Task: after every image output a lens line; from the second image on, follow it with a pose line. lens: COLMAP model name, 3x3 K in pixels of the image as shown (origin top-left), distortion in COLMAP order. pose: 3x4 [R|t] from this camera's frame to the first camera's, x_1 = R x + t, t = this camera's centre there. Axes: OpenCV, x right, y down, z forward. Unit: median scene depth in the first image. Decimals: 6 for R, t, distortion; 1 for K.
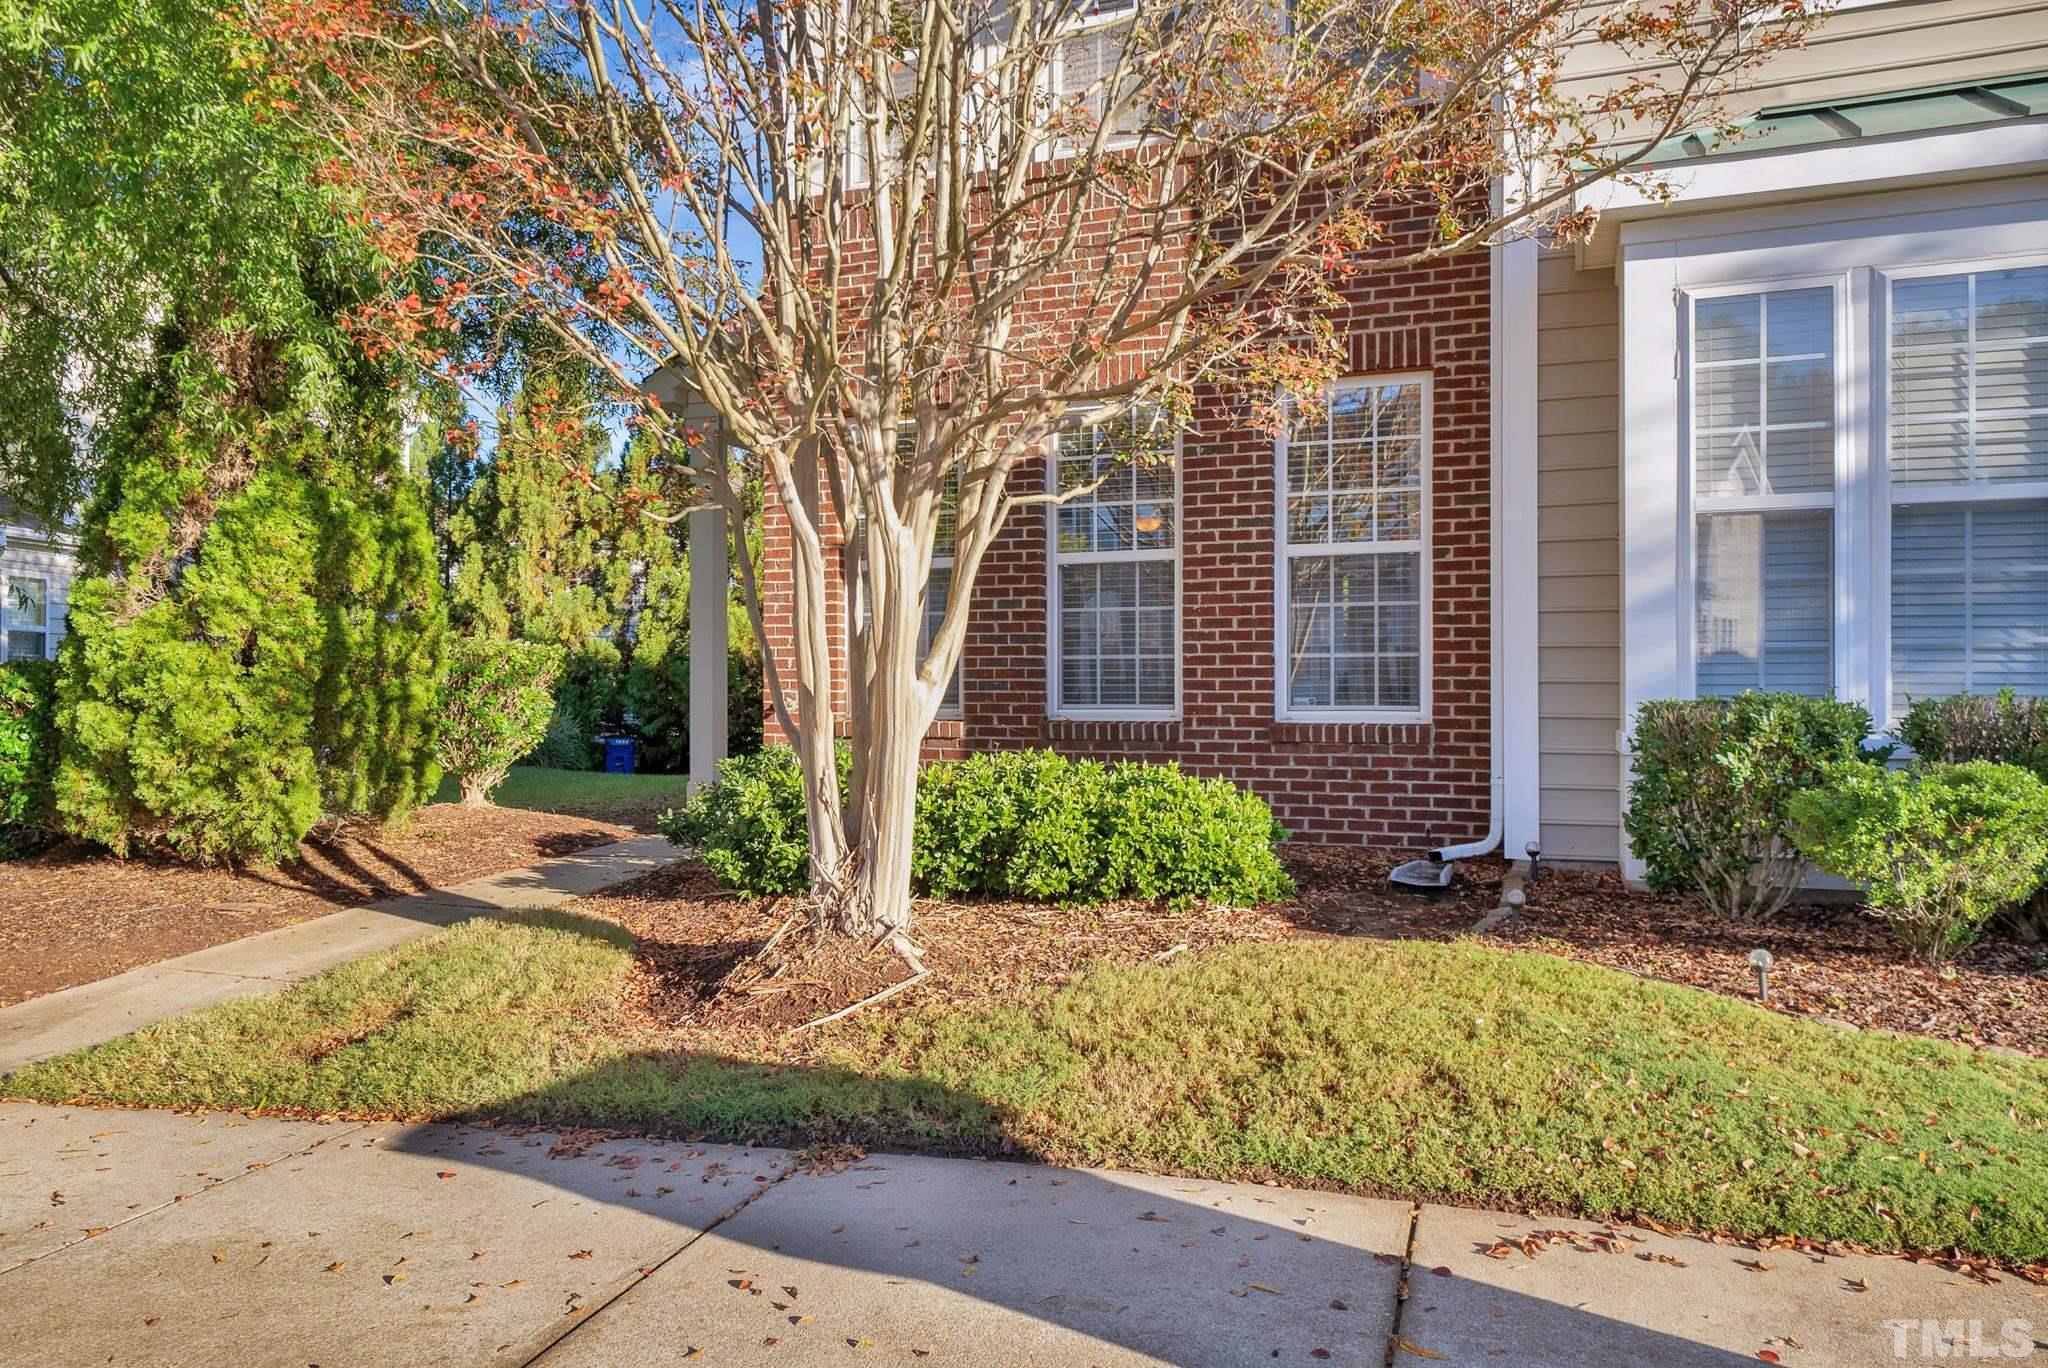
lens RADIAL K [[1439.5, 0, 907.3], [0, 1439.5, 684.0], [0, 0, 1]] dist [0.003047, -0.001603]
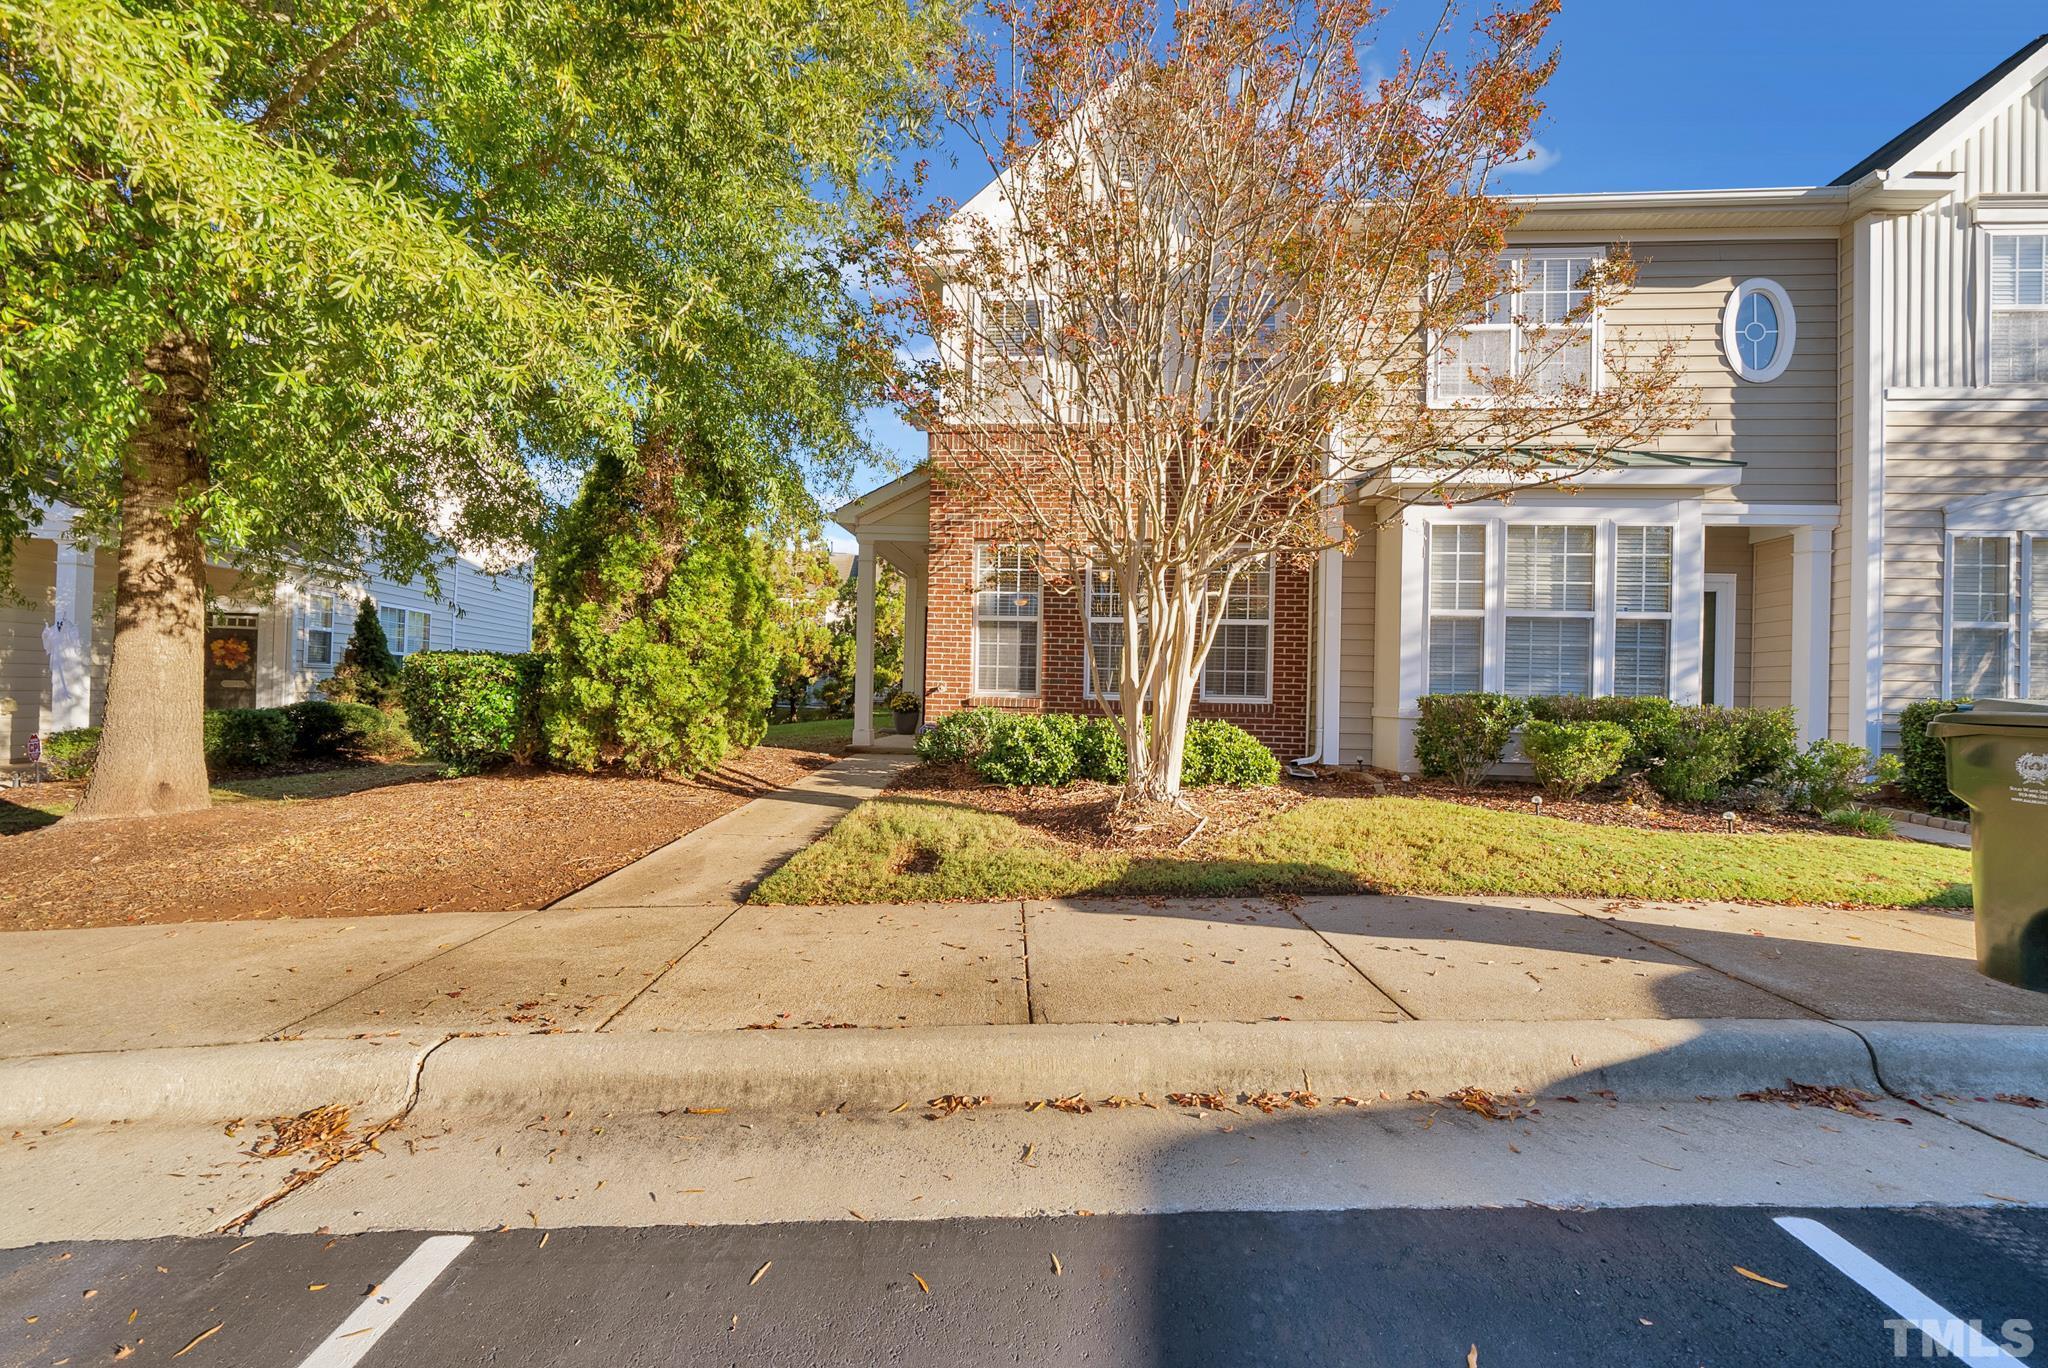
lens RADIAL K [[766.8, 0, 973.6], [0, 766.8, 684.9], [0, 0, 1]] dist [-0.000574, -0.000050]
pose [[0.951905, 0.023598, 0.305482, -0.421620], [-0.024532, 0.999699, -0.000779, 0.010507], [-0.305408, -0.006752, 0.952198, 0.026969]]
